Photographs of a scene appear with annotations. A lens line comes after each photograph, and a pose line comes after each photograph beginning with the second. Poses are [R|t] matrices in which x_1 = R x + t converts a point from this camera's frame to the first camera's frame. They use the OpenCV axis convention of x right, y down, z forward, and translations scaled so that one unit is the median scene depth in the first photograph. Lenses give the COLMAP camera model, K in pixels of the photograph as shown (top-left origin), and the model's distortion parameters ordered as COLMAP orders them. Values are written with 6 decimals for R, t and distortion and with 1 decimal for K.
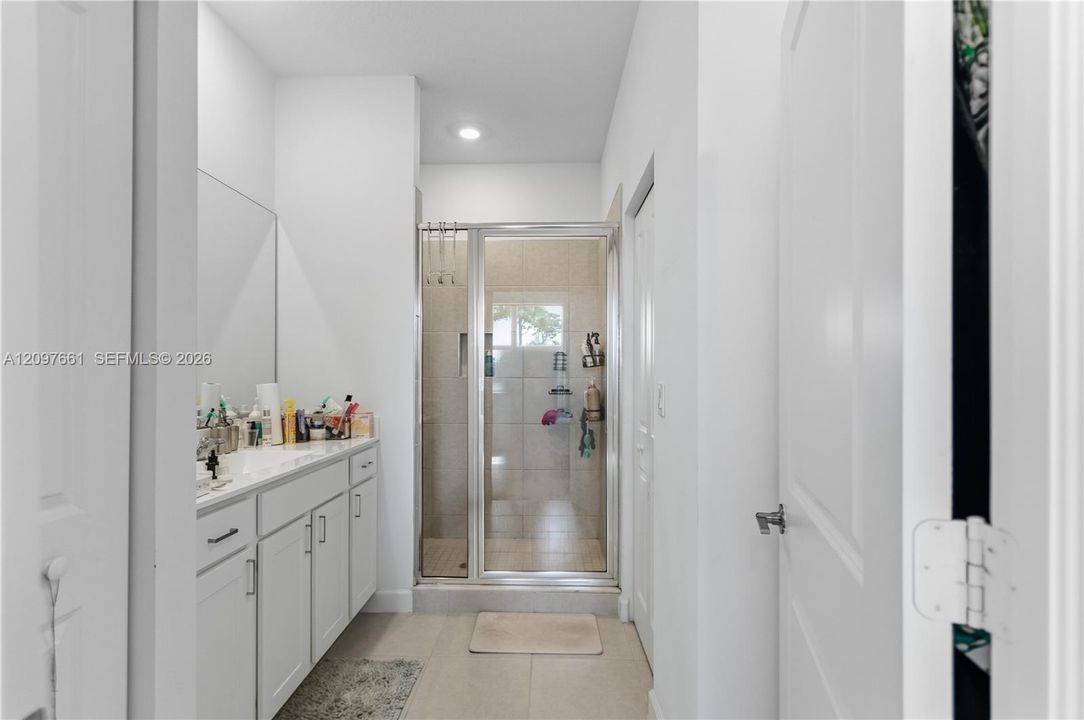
lens RADIAL K [[547.2, 0, 535.0], [0, 547.2, 369.4], [0, 0, 1]] dist [0.001727, -0.000030]
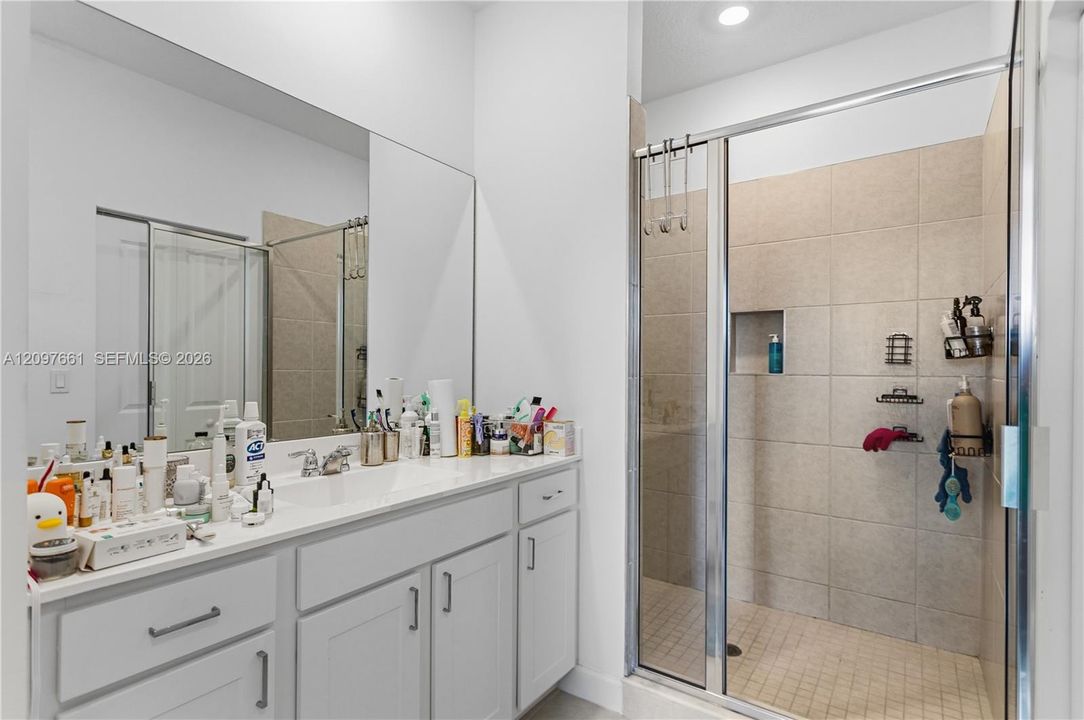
lens RADIAL K [[533.2, 0, 530.5], [0, 533.2, 367.9], [0, 0, 1]] dist [0.000425, 0.000152]
pose [[0.825404, 0.003276, -0.564533, 0.058858], [0.000356, 0.999980, 0.006324, 0.002964], [0.564543, -0.005421, 0.825386, 0.381940]]
